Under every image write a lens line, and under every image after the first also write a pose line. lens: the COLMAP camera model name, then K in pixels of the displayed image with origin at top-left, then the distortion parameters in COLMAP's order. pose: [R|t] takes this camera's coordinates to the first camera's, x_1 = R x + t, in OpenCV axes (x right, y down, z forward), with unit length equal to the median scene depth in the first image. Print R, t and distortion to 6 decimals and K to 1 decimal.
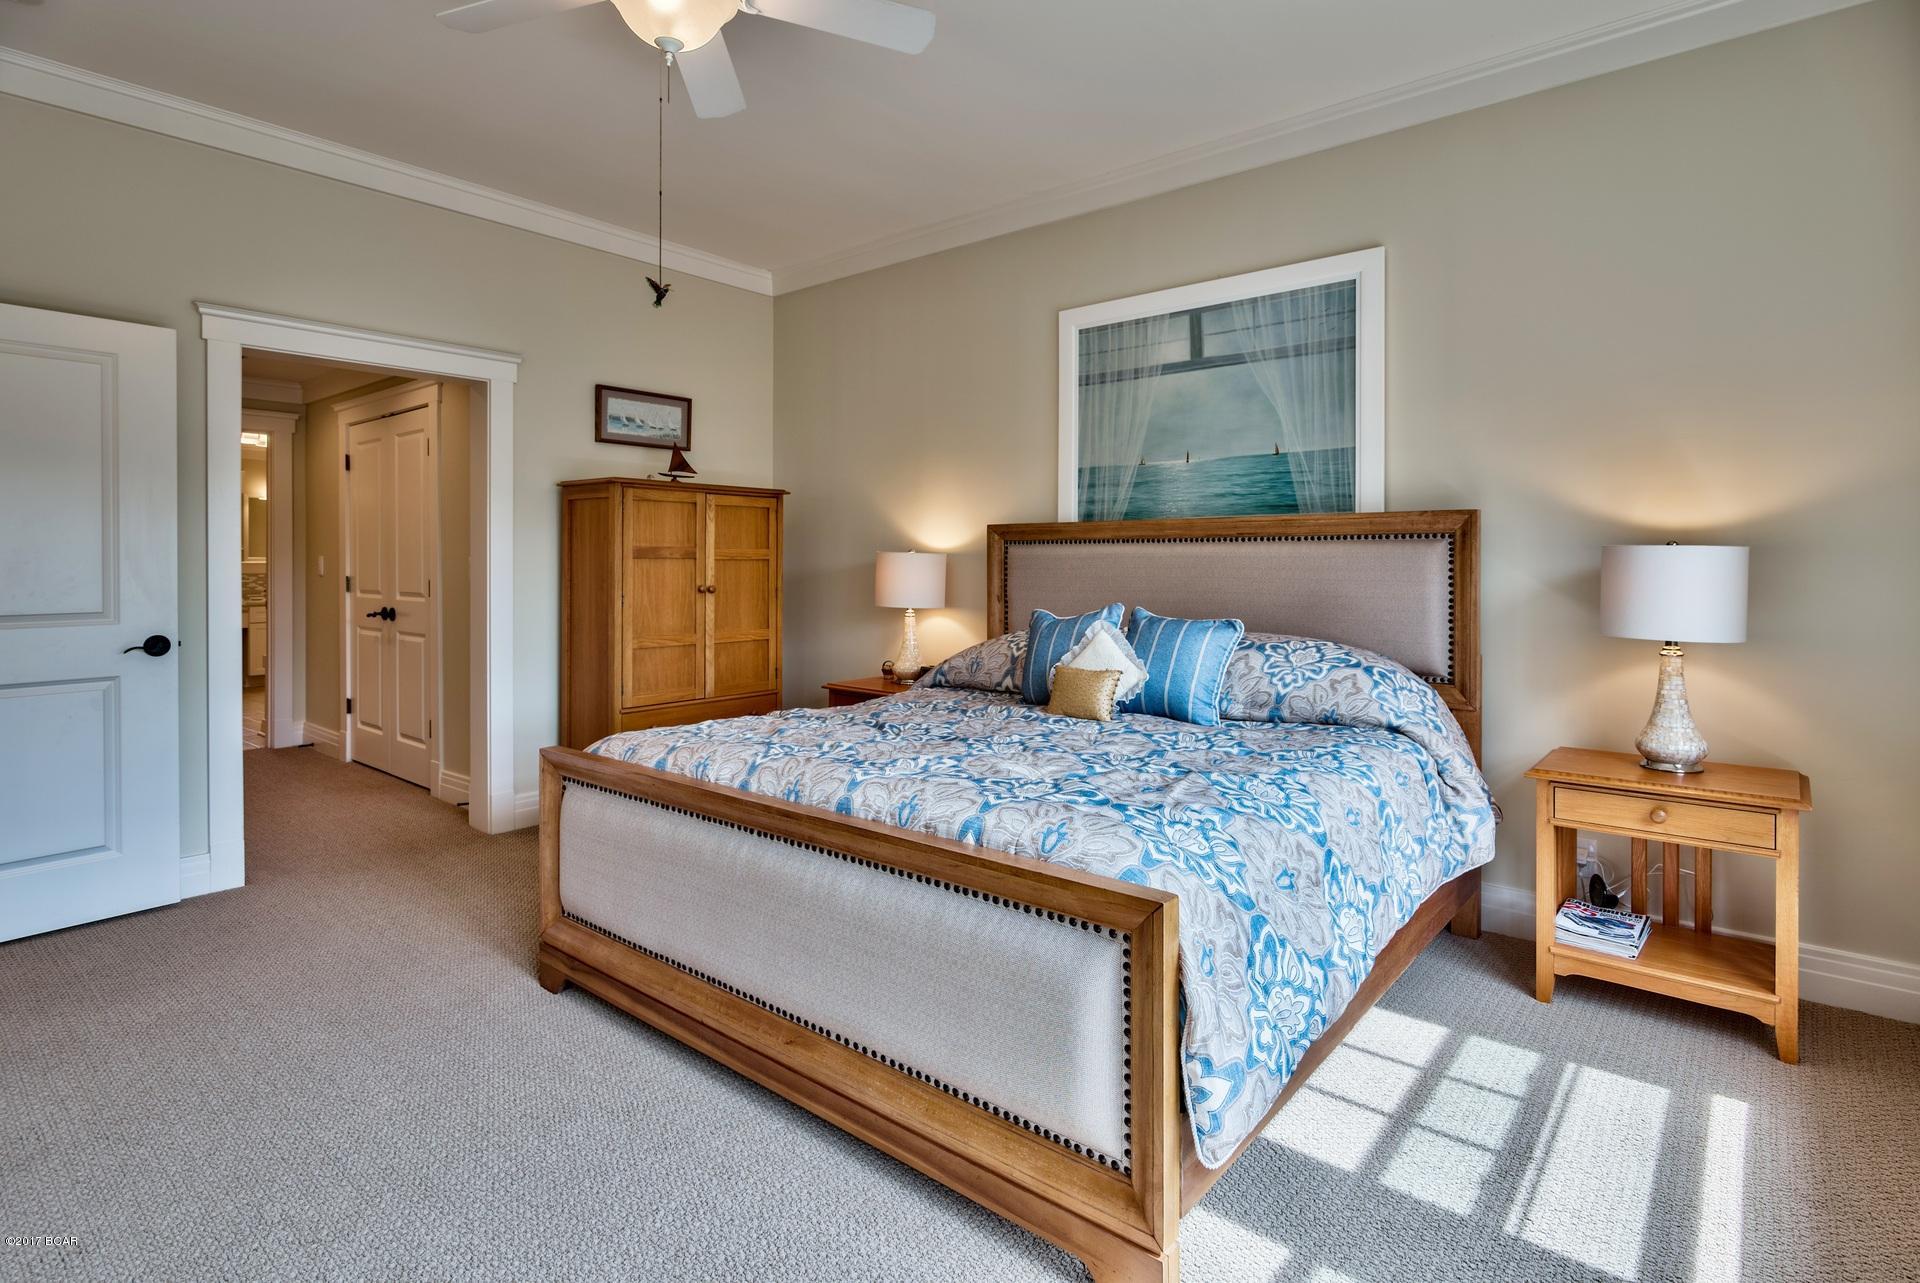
lens RADIAL K [[972.0, 0, 949.7], [0, 972.0, 563.3], [0, 0, 1]] dist [-0.009507, 0.005116]
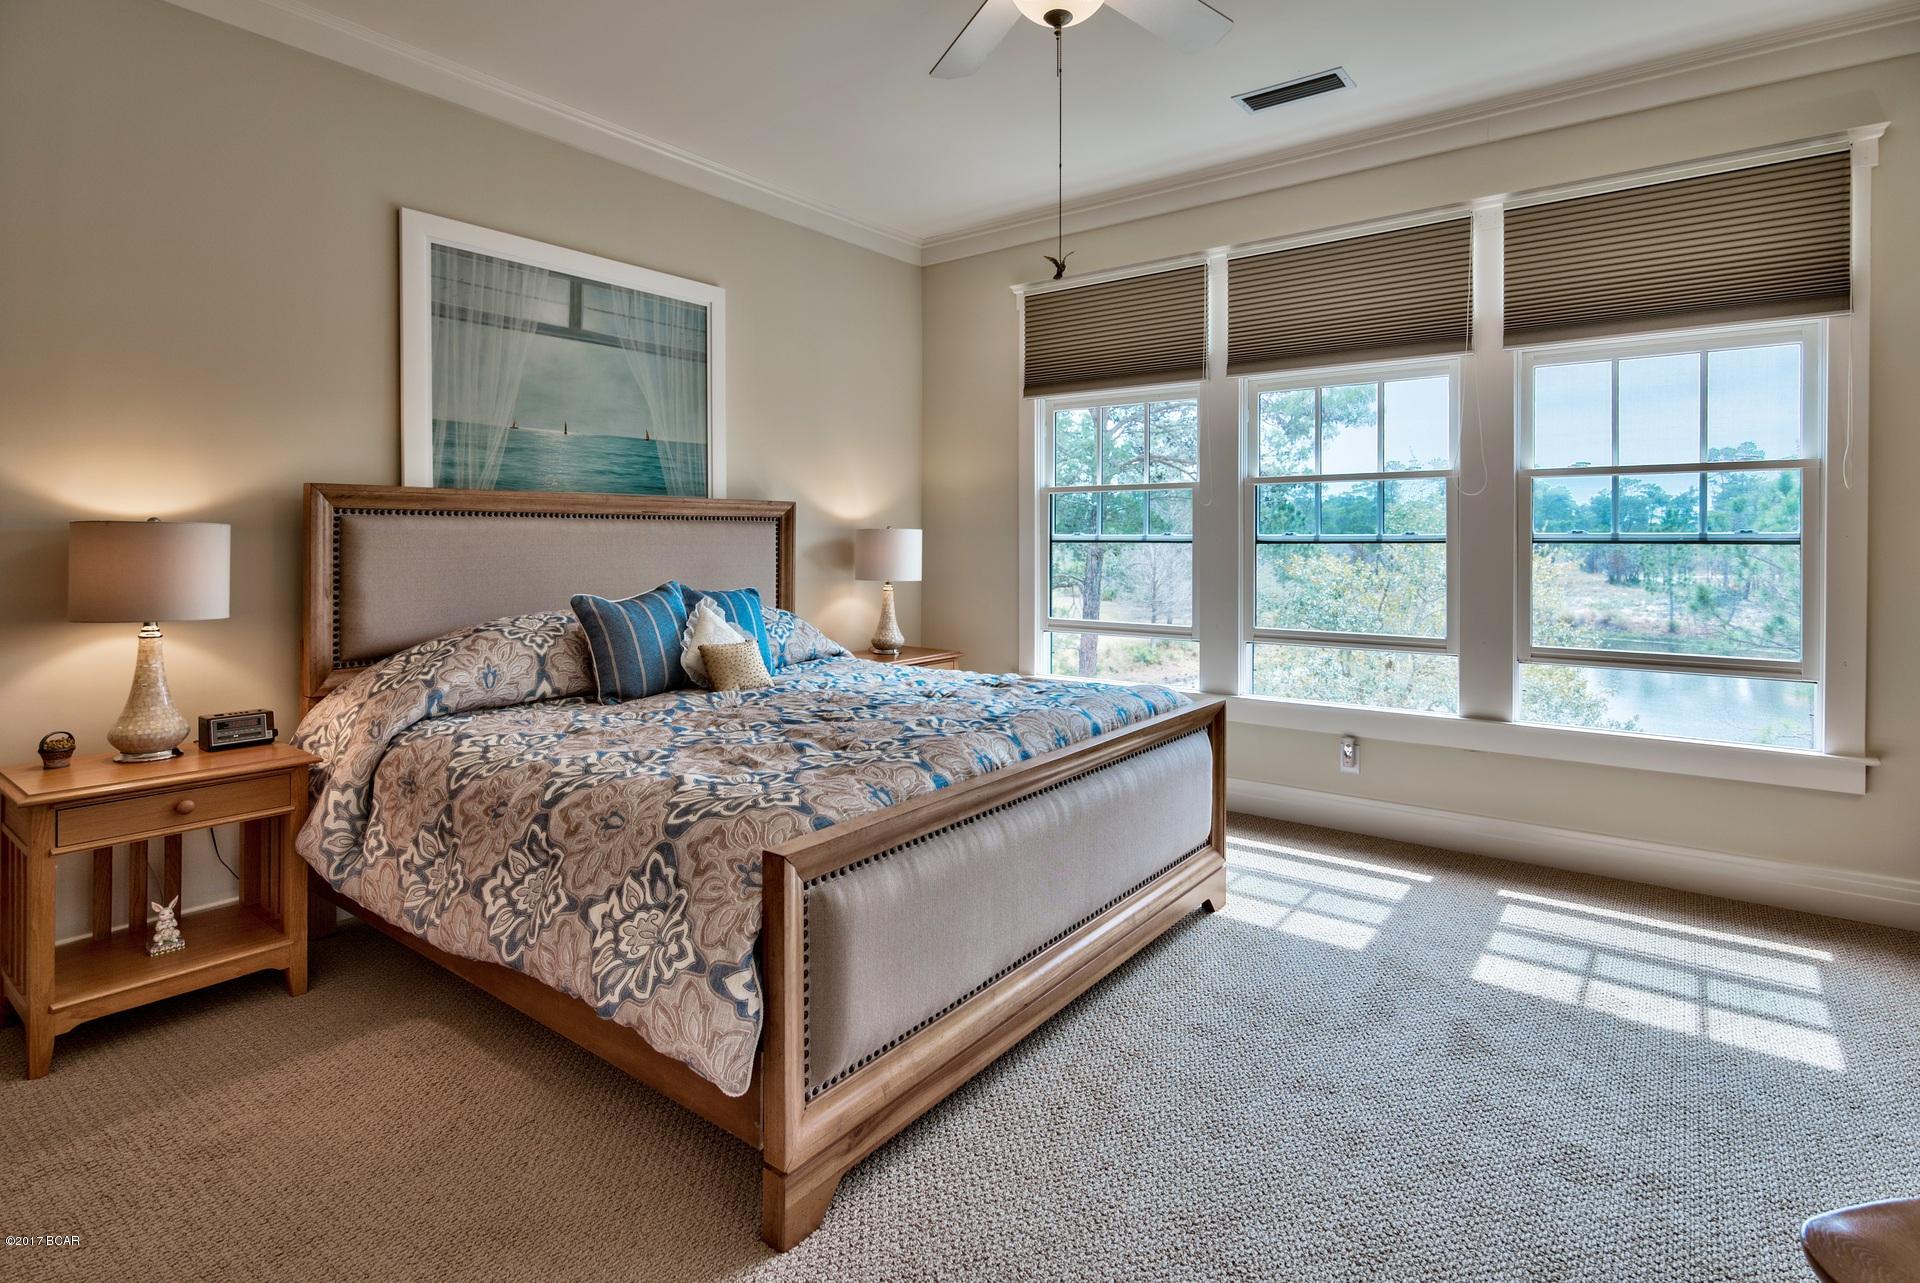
lens RADIAL K [[972.0, 0, 993.5], [0, 972.0, 538.1], [0, 0, 1]] dist [-0.009507, 0.005116]
pose [[-0.082757, -0.001026, 0.996569, -0.743755], [0.002221, 0.999997, 0.001214, -0.002163], [-0.996567, 0.002314, -0.082754, 0.666572]]
